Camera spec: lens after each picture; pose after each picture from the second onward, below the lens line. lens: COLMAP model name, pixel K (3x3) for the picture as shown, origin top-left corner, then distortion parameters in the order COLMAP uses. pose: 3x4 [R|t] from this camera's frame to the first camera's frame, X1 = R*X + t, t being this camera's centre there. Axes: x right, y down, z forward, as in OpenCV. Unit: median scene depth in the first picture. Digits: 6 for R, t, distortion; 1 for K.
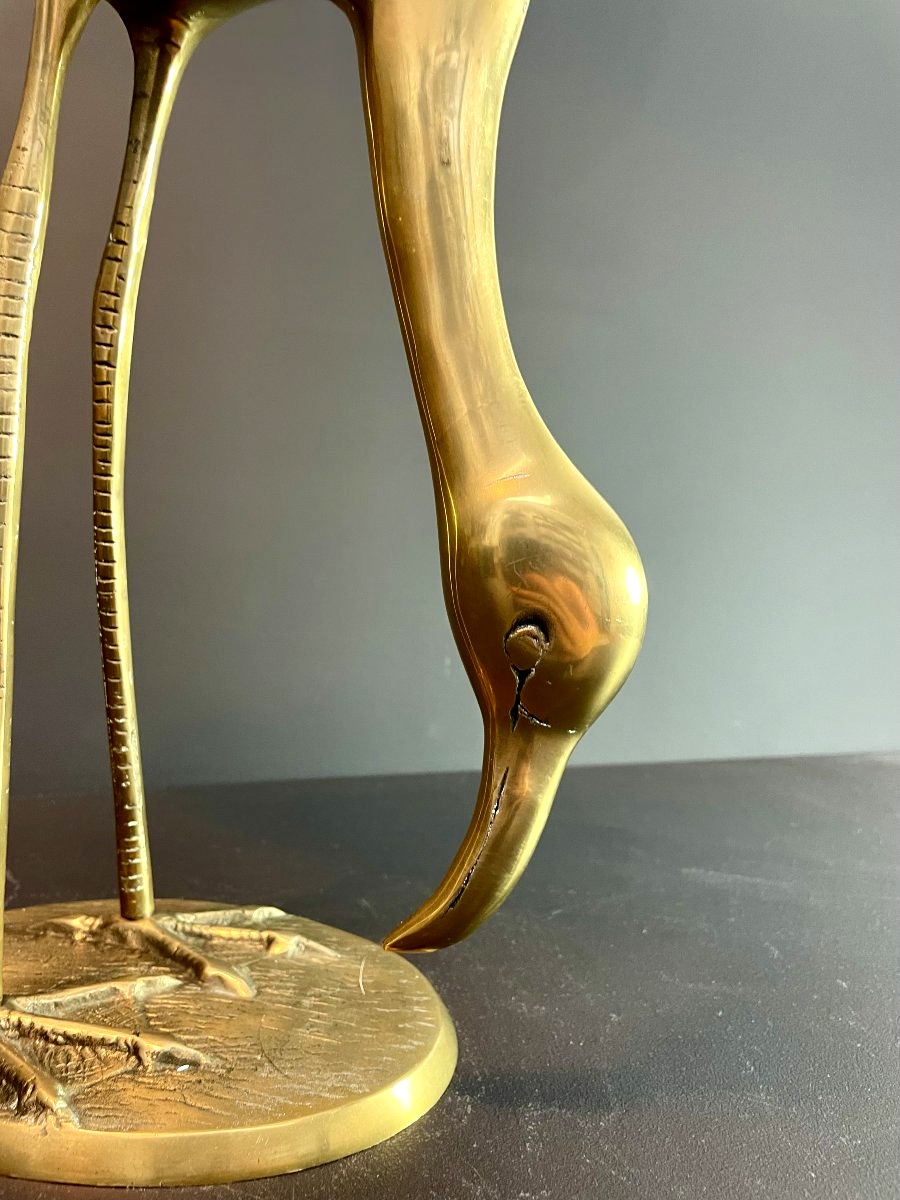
lens RADIAL K [[948.3, 0, 457.0], [0, 948.3, 599.2], [0, 0, 1]] dist [0.055270, -0.103494]
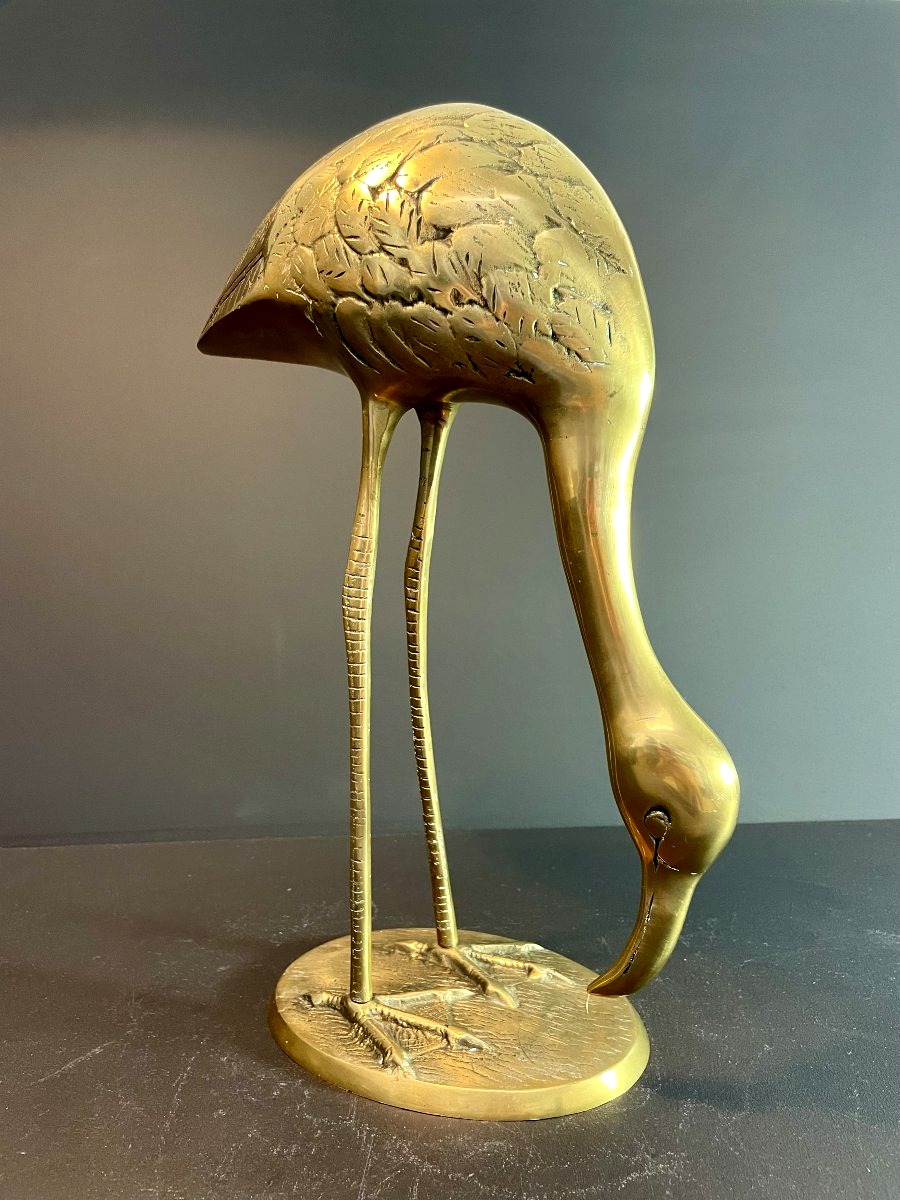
lens RADIAL K [[948.3, 0, 451.0], [0, 948.3, 597.6], [0, 0, 1]] dist [0.055270, -0.103494]
pose [[0.943841, -0.031835, -0.328863, 0.228576], [0.042697, 0.998753, 0.025856, -0.313451], [0.327630, -0.038445, 0.944024, -0.512034]]
